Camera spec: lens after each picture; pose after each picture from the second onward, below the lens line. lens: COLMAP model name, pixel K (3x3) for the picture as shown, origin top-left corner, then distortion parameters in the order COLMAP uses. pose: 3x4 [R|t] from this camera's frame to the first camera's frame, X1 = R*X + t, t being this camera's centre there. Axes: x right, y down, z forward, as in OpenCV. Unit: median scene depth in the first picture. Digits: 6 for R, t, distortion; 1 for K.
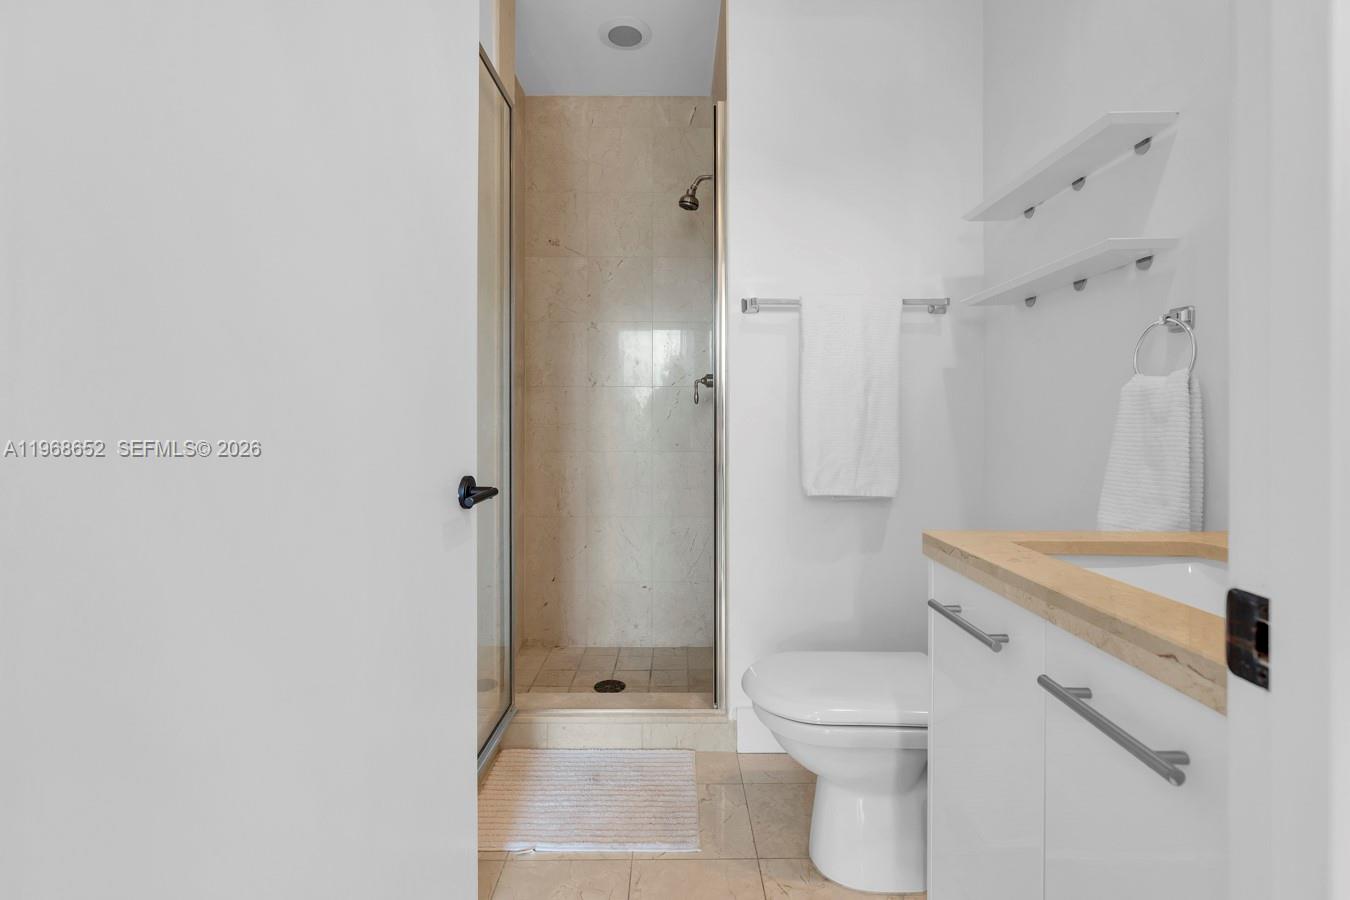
lens RADIAL K [[605.3, 0, 675.3], [0, 605.3, 433.5], [0, 0, 1]] dist [-0.000451, -0.000206]
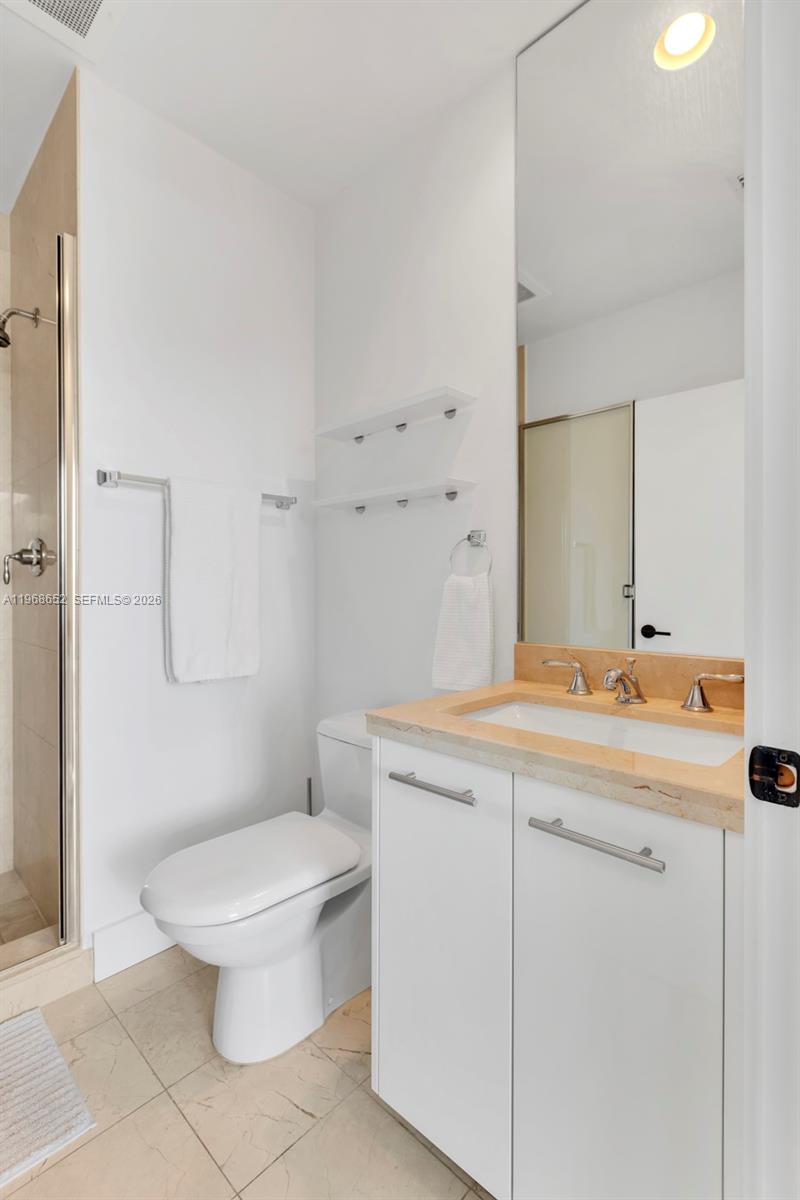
lens RADIAL K [[542.8, 0, 400.0], [0, 542.8, 600.0], [0, 0, 1]] dist [-0.001497, -0.000157]
pose [[0.697197, -0.013105, 0.716759, -0.198665], [0.013462, 0.999896, 0.005187, -0.039268], [-0.716753, 0.006033, 0.697301, 0.172681]]
